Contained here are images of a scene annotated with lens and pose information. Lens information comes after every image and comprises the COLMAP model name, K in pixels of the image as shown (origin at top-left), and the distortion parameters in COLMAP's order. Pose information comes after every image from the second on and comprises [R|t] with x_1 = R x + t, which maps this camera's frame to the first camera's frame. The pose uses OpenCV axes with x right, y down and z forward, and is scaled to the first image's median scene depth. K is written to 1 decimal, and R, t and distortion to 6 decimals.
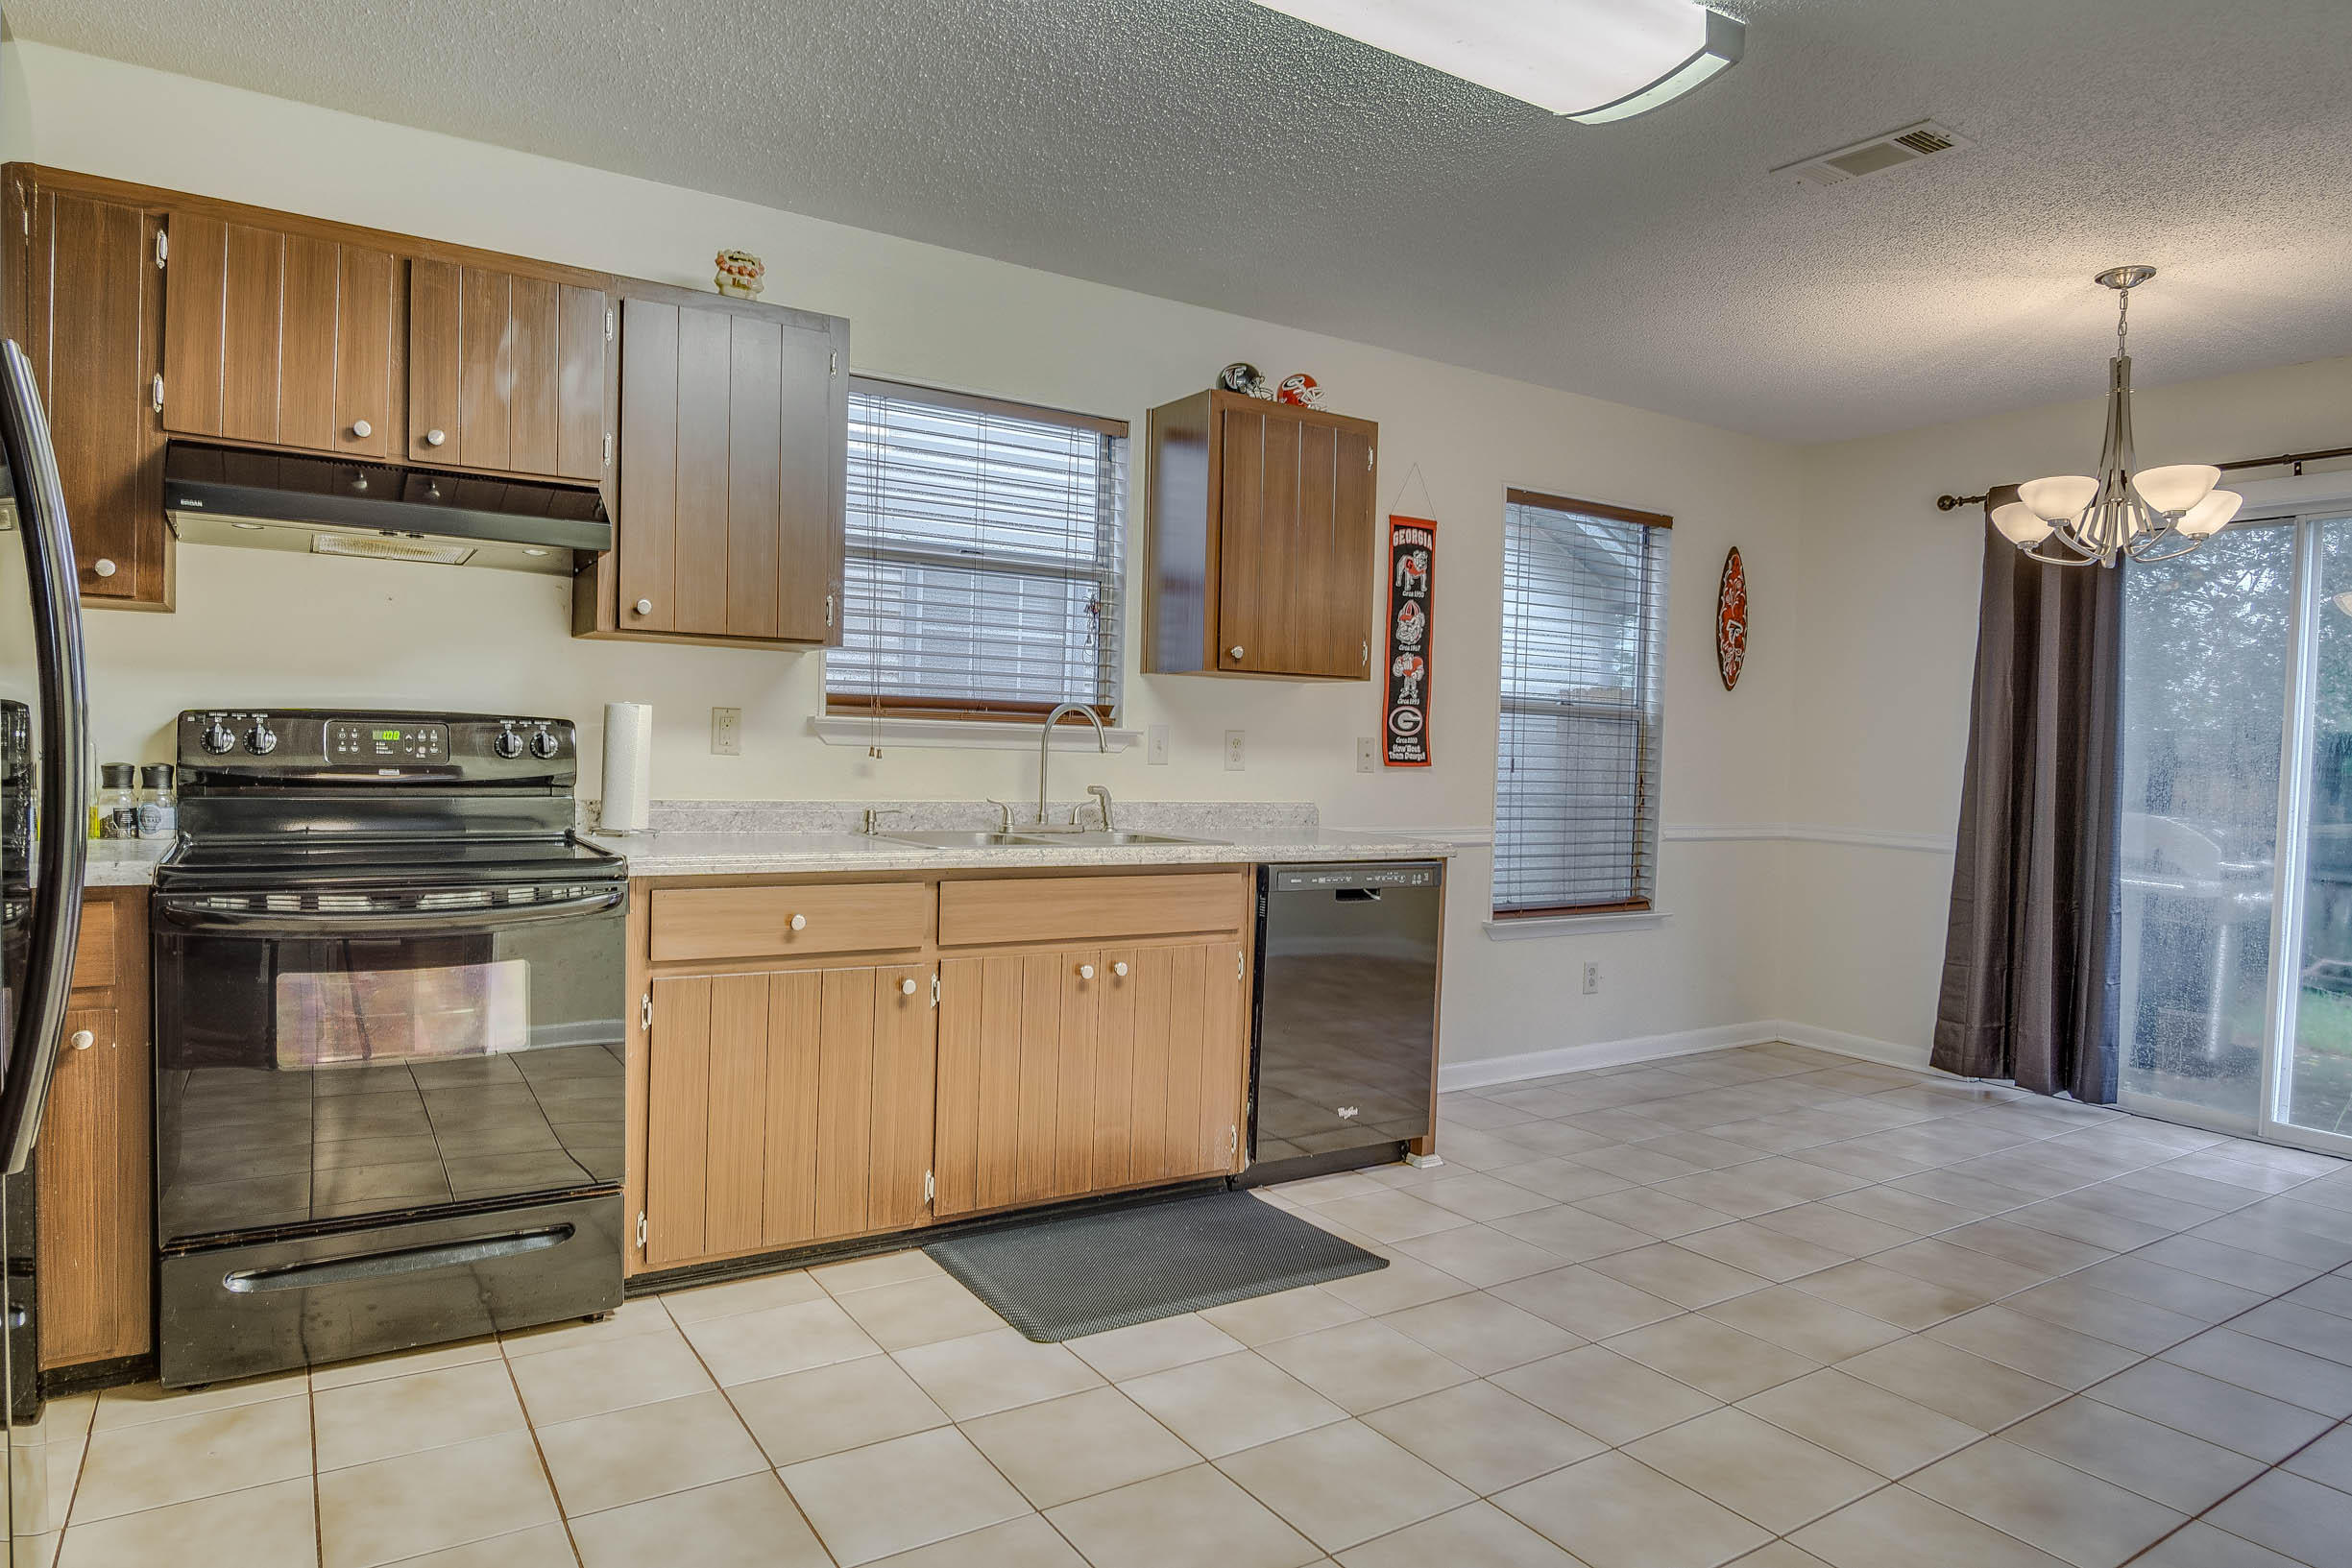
lens RADIAL K [[1439.5, 0, 1131.9], [0, 1439.5, 847.9], [0, 0, 1]] dist [-0.038046, 0.014677]
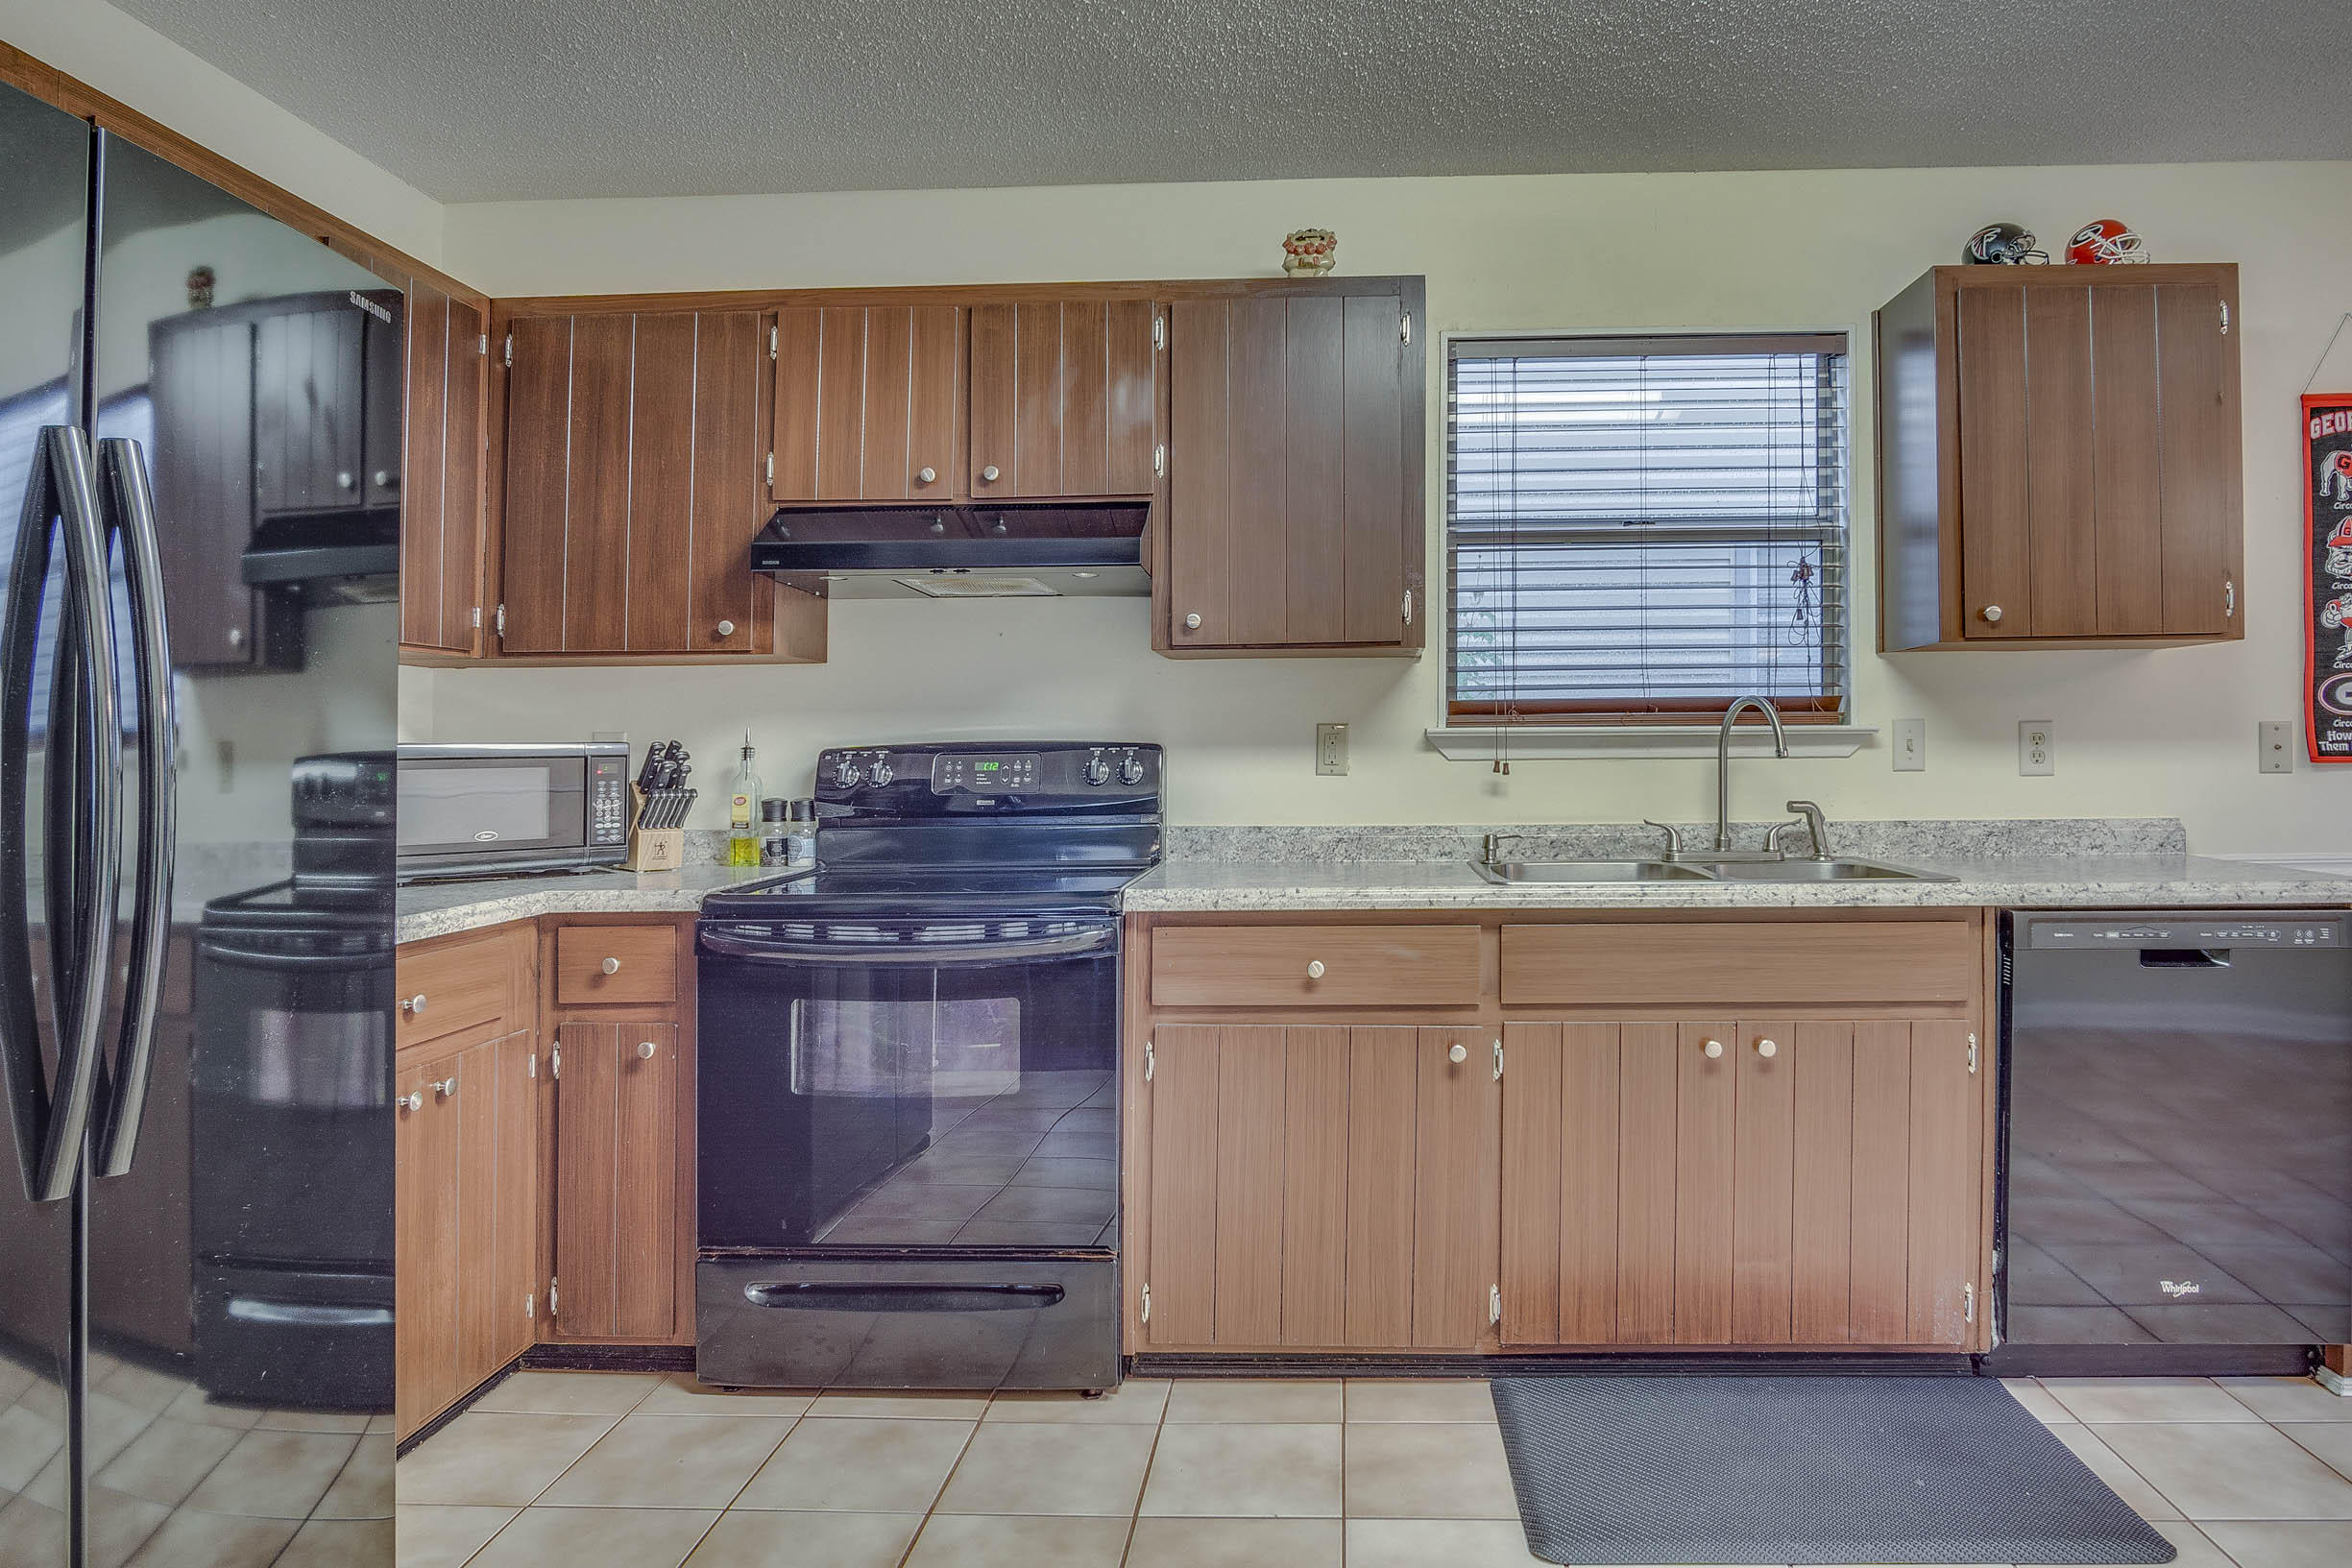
lens RADIAL K [[1439.5, 0, 1256.5], [0, 1439.5, 764.1], [0, 0, 1]] dist [-0.038046, 0.014677]
pose [[0.818578, -0.032886, -0.573453, 0.192322], [-0.006712, 0.997744, -0.066800, -0.010571], [0.574356, 0.058530, 0.816511, 0.219864]]
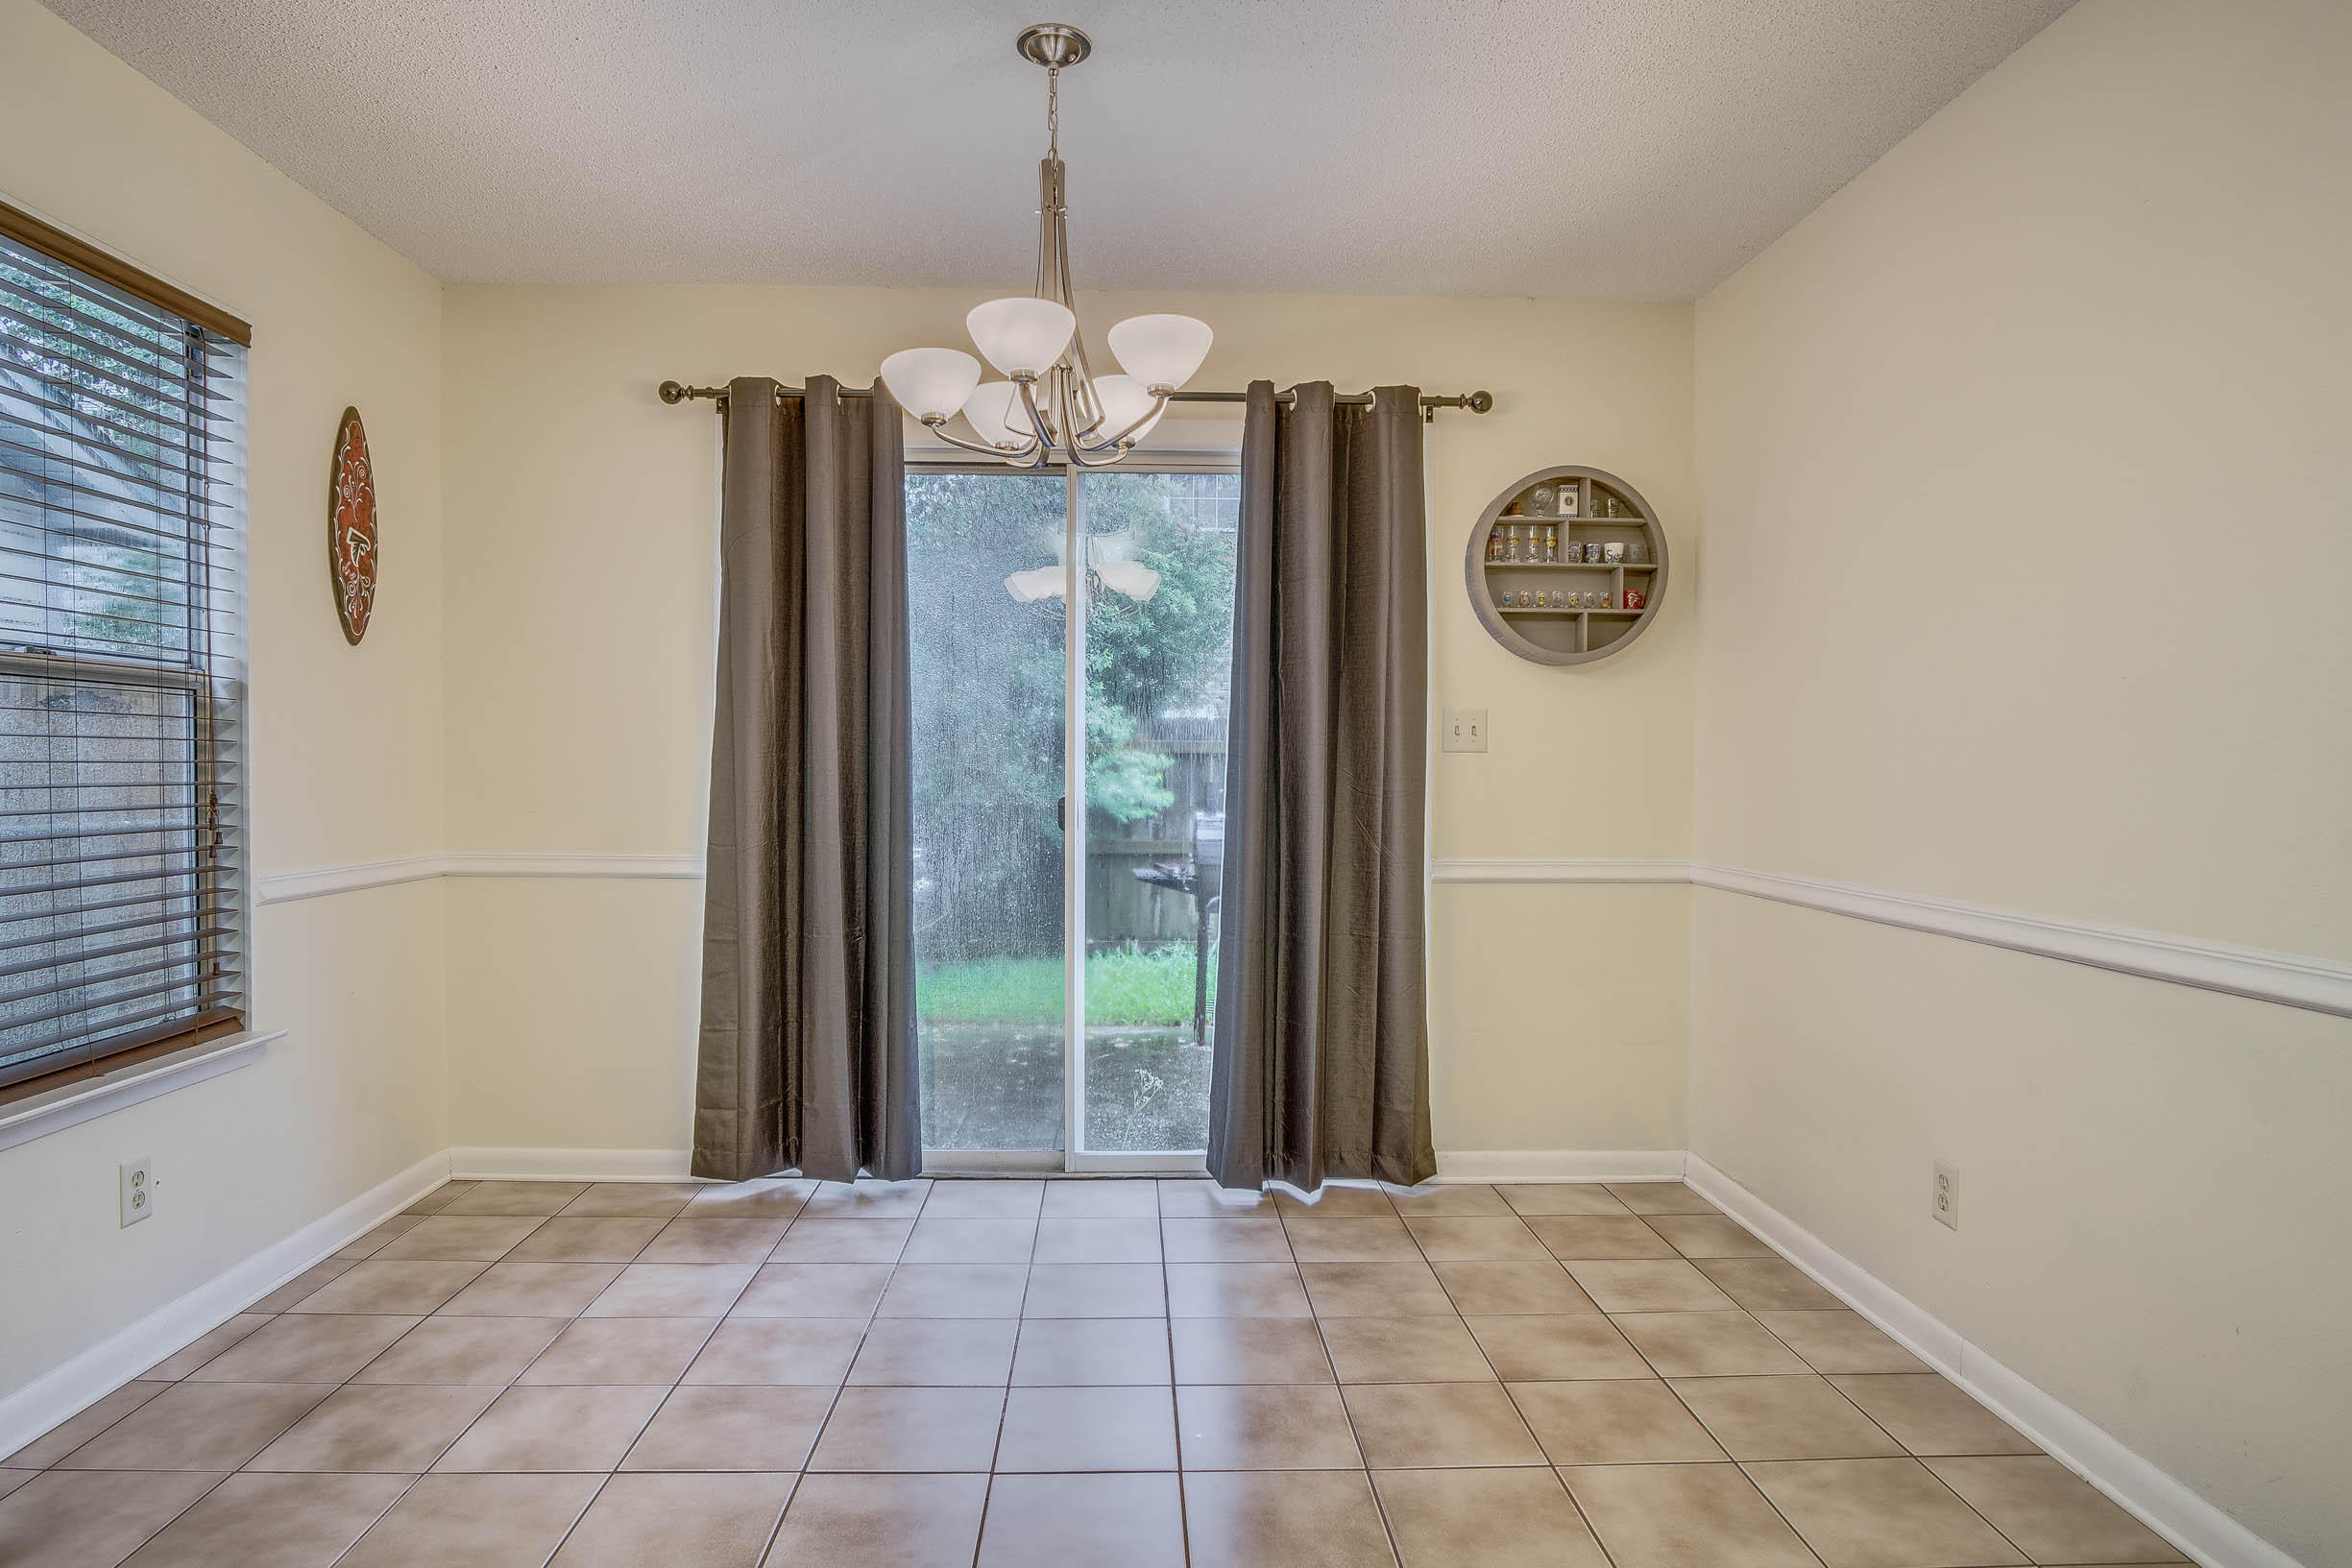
lens RADIAL K [[1351.0, 0, 1169.6], [0, 1351.0, 786.5], [0, 0, 1]] dist [-0.022260, 0.000799]
pose [[0.502035, -0.038647, 0.863984, 0.145191], [0.072842, 0.997341, 0.002286, -0.038212], [-0.861774, 0.061787, 0.503515, 0.621566]]
